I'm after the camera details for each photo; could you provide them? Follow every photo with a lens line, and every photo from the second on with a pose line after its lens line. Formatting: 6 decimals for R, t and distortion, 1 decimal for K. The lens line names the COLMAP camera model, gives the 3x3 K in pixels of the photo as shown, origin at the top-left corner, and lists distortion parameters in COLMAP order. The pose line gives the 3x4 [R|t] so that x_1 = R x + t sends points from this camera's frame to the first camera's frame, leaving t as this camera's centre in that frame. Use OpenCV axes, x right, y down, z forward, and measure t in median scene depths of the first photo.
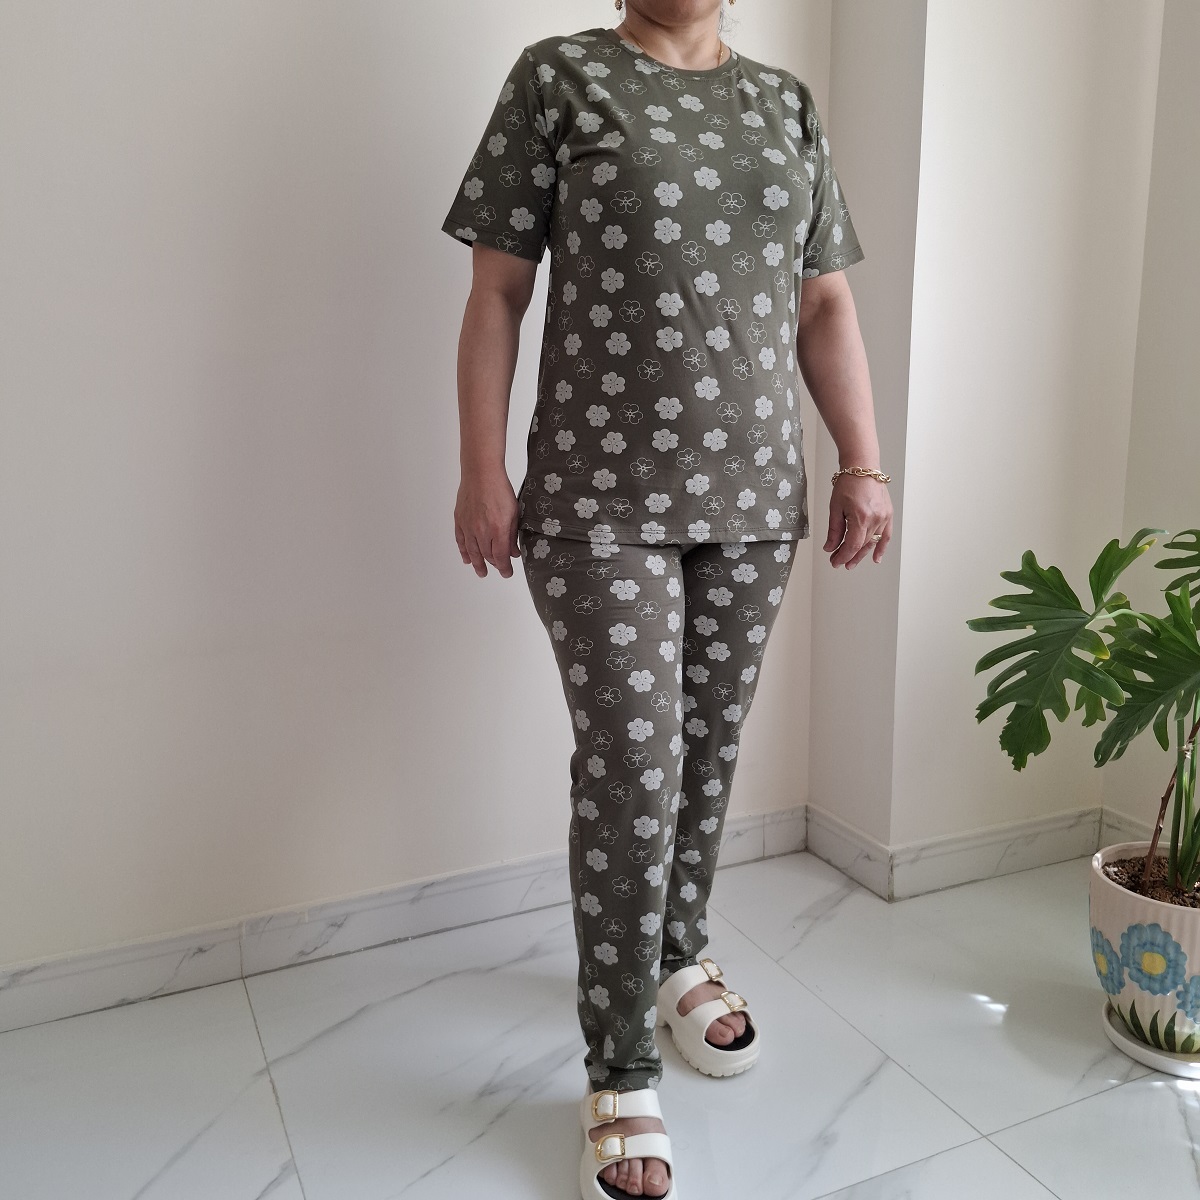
lens RADIAL K [[1155.9, 0, 589.0], [0, 1155.9, 589.6], [0, 0, 1]] dist [0.026175, 0.000000]
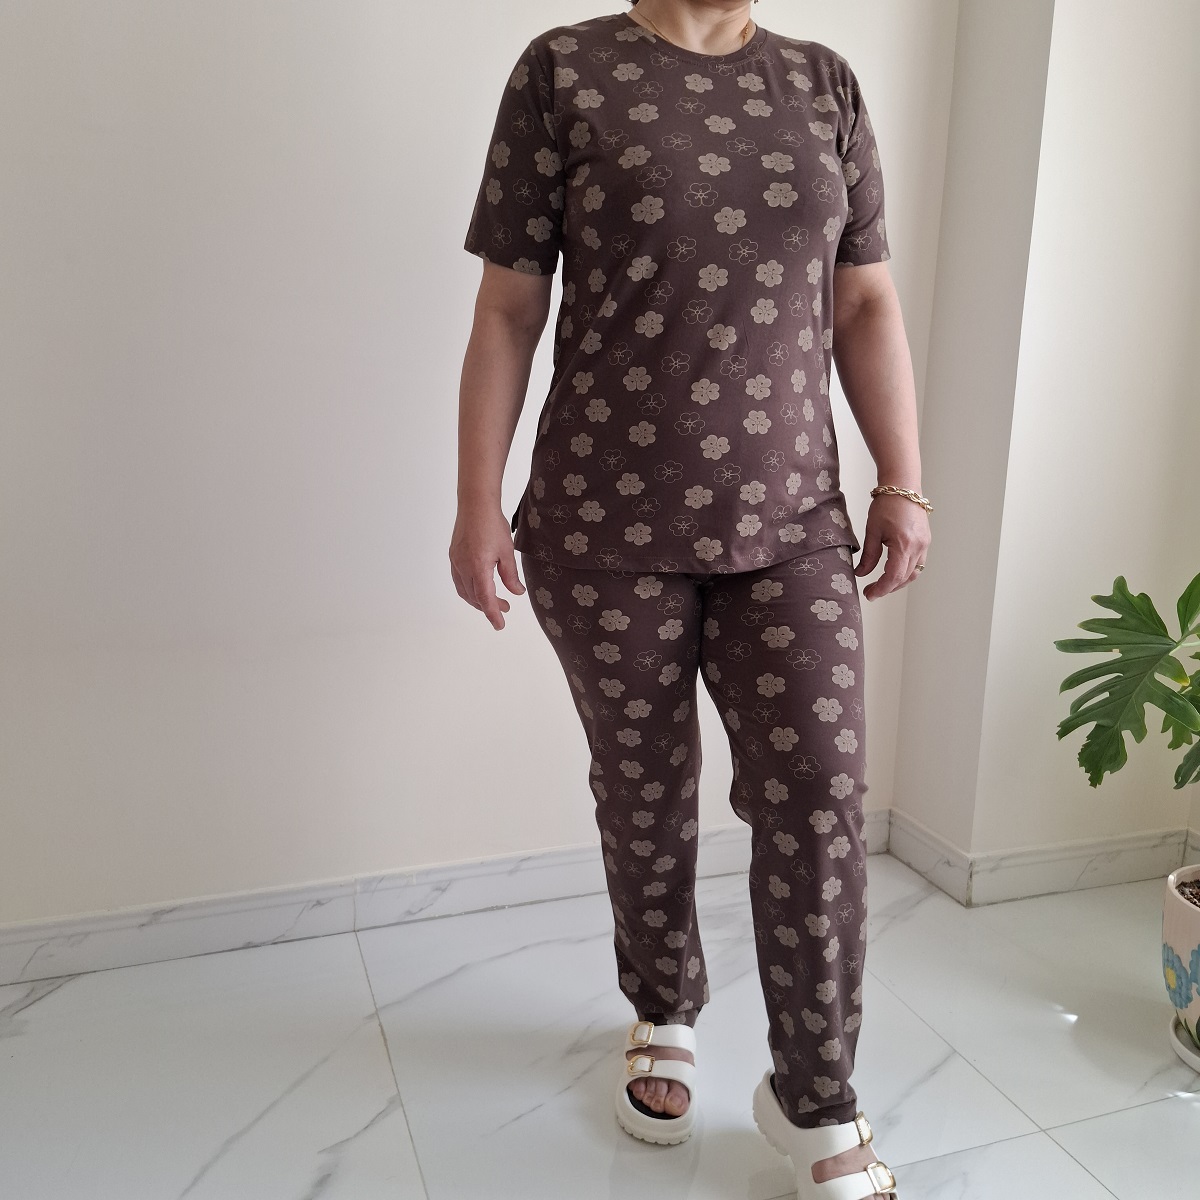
lens RADIAL K [[1155.9, 0, 590.7], [0, 1155.9, 601.1], [0, 0, 1]] dist [0.026175, 0.000000]
pose [[0.995453, 0.052398, -0.079545, -0.008620], [-0.051092, 0.998525, 0.018371, -0.006585], [0.080390, -0.014223, 0.996662, -0.071943]]
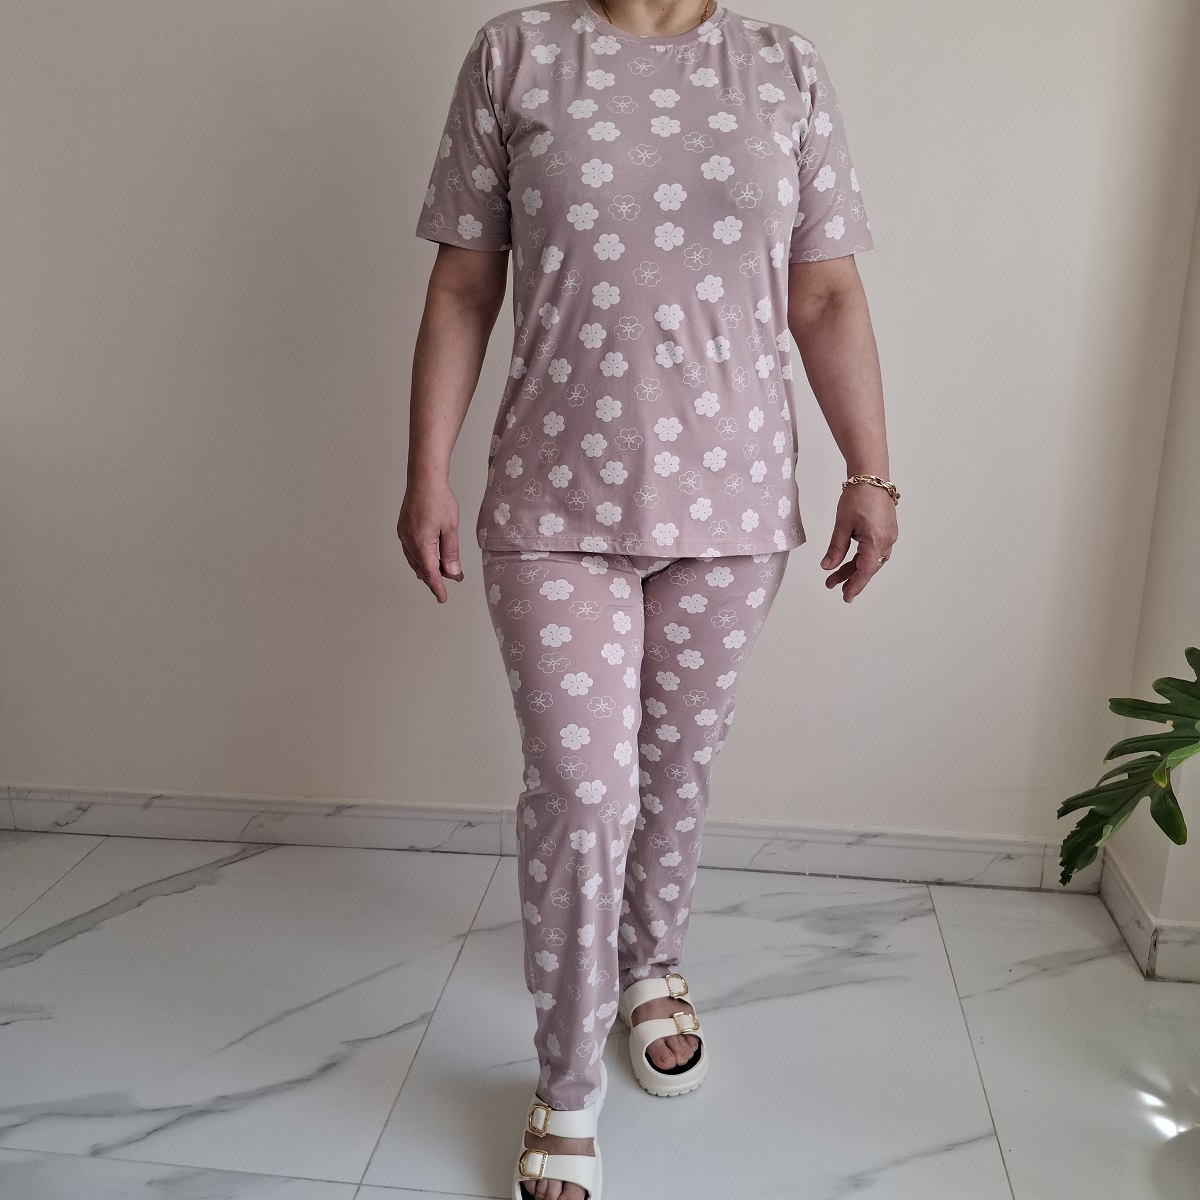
lens RADIAL K [[1155.9, 0, 601.1], [0, 1155.9, 599.8], [0, 0, 1]] dist [0.026175, 0.000000]
pose [[0.835980, 0.159238, -0.525149, 0.437081], [-0.103611, 0.985562, 0.133909, -0.110043], [0.538890, -0.057534, 0.840409, 0.090919]]
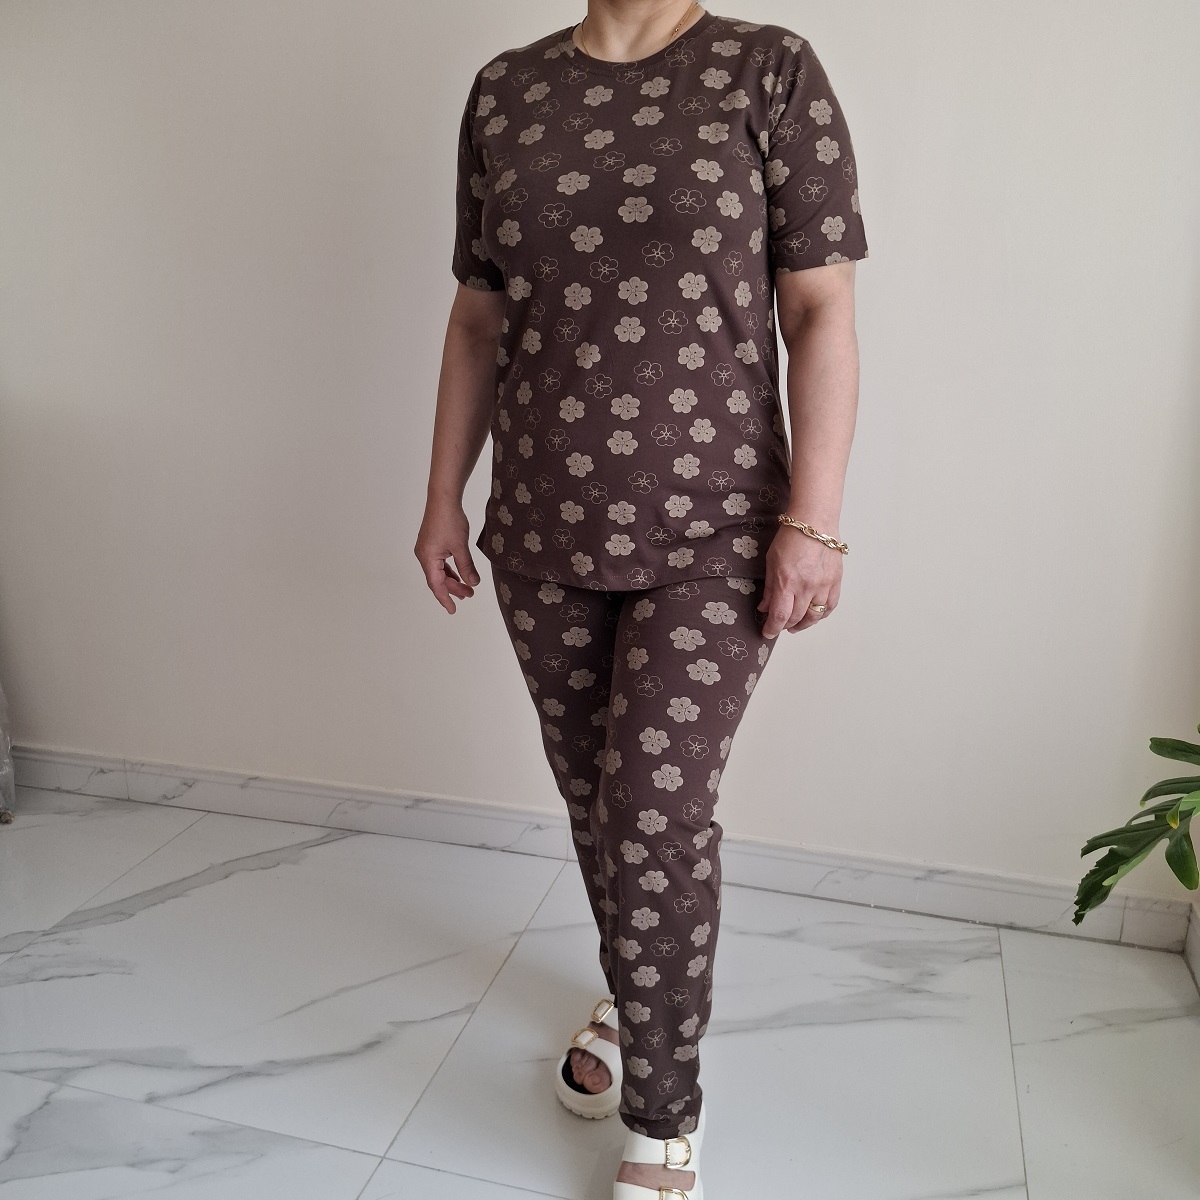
lens RADIAL K [[1155.9, 0, 594.3], [0, 1155.9, 592.6], [0, 0, 1]] dist [0.026175, 0.000000]
pose [[0.751150, 0.188962, -0.632508, 0.513493], [-0.142422, 0.981979, 0.124229, -0.111279], [0.644585, -0.003232, 0.764526, 0.116672]]
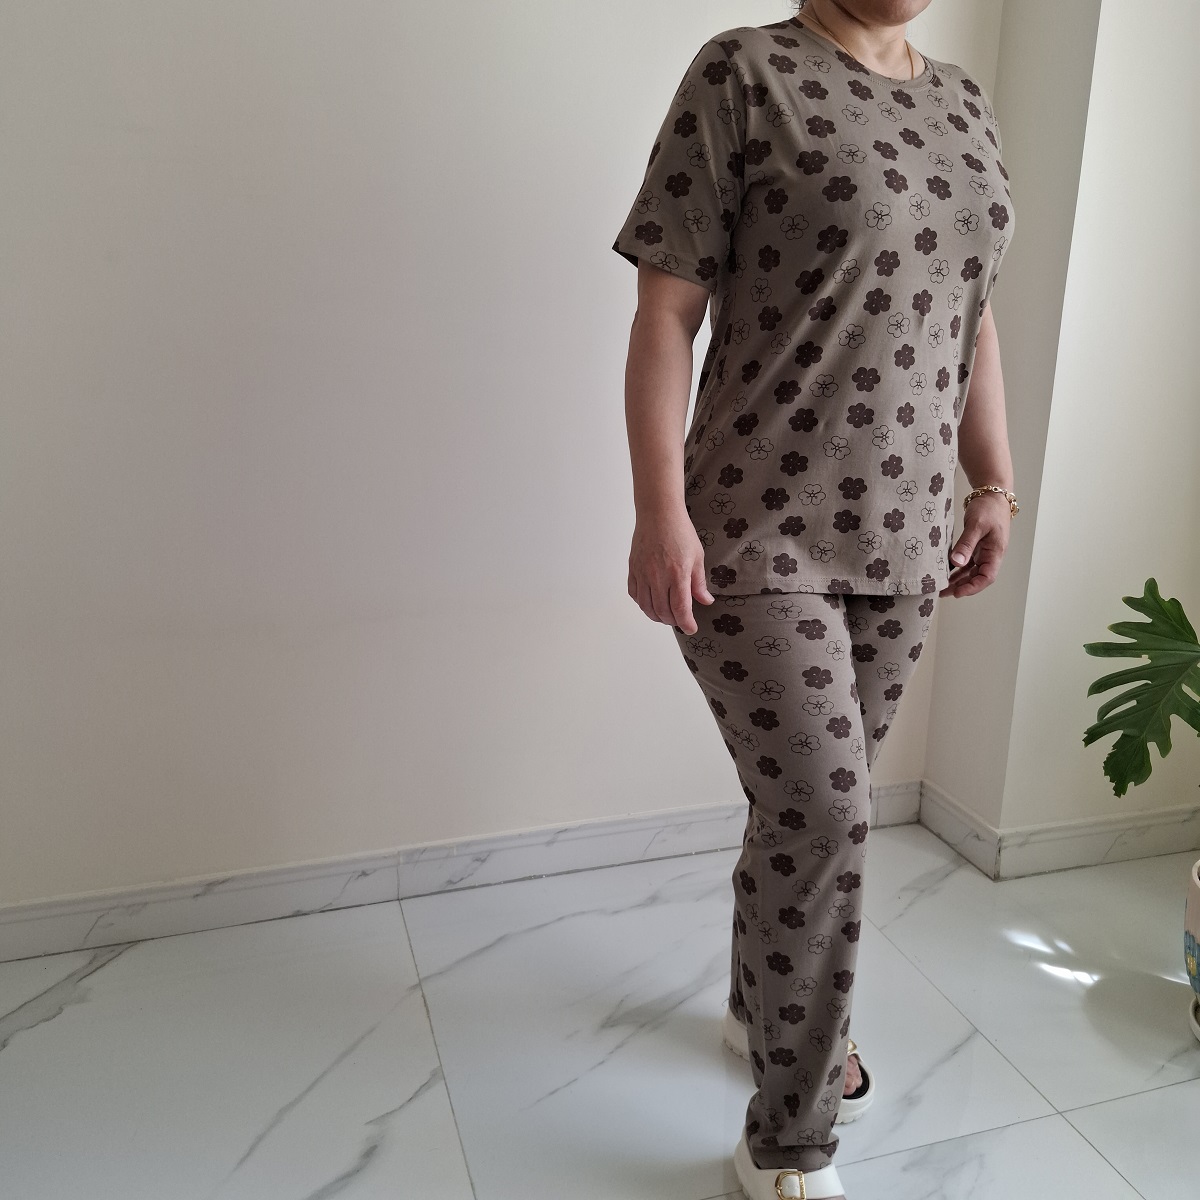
lens RADIAL K [[1155.9, 0, 596.0], [0, 1155.9, 595.6], [0, 0, 1]] dist [0.026175, 0.000000]
pose [[0.992378, 0.061023, -0.107058, -0.004398], [-0.052076, 0.995065, 0.084466, -0.078322], [0.111684, -0.078247, 0.990658, -0.087594]]
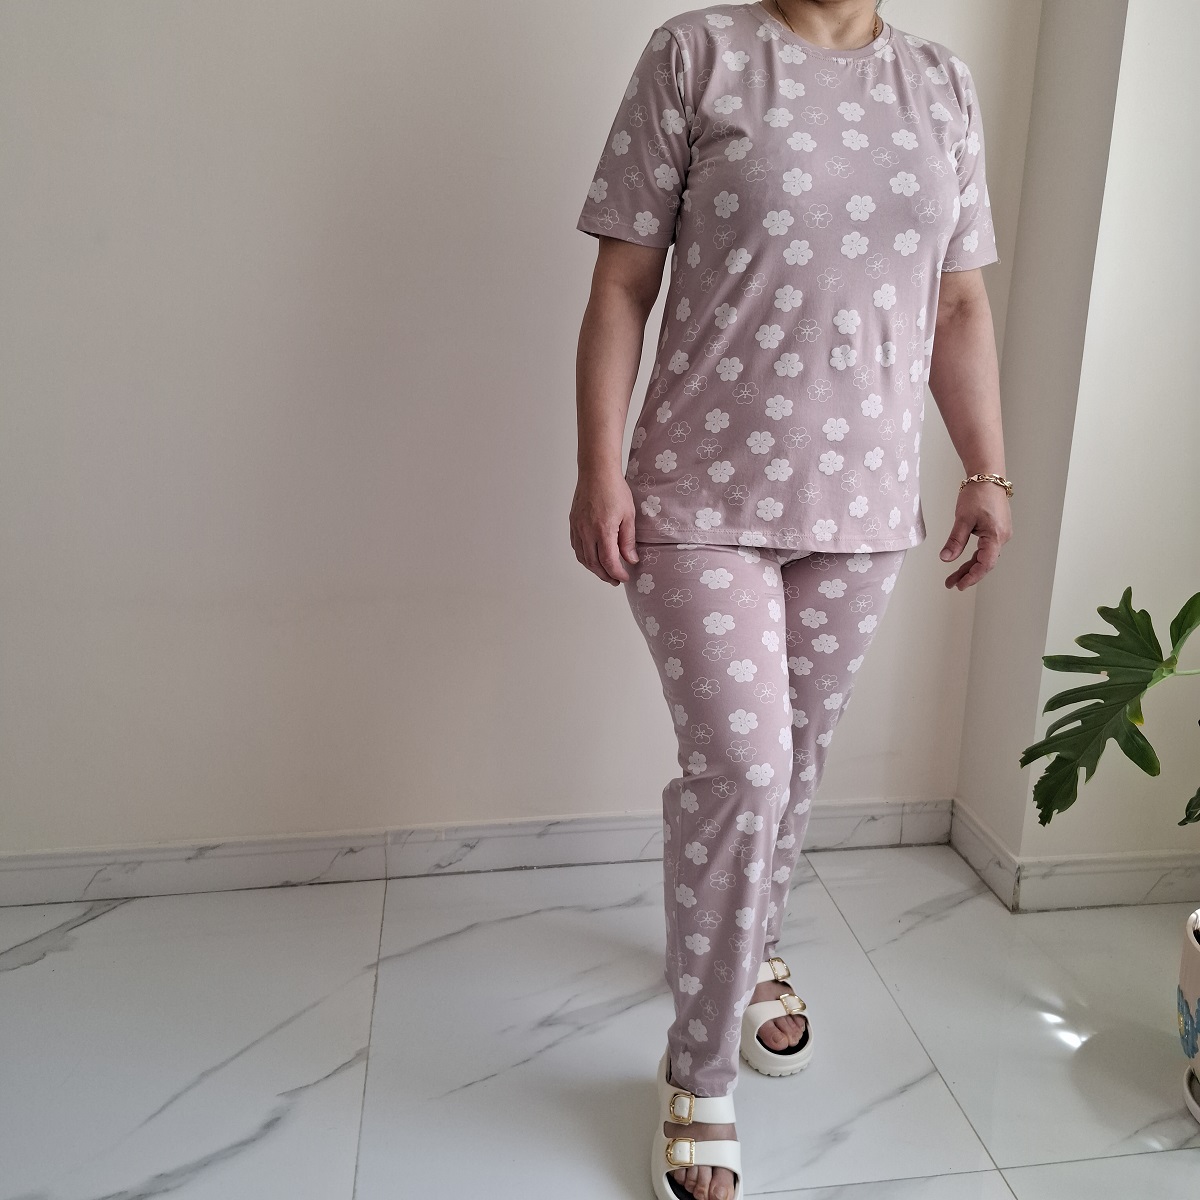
lens RADIAL K [[1155.9, 0, 600.1], [0, 1155.9, 594.9], [0, 0, 1]] dist [0.026175, 0.000000]
pose [[0.957997, 0.102638, -0.267781, 0.213325], [-0.079344, 0.992172, 0.096436, -0.081774], [0.275583, -0.071138, 0.958642, -0.014904]]
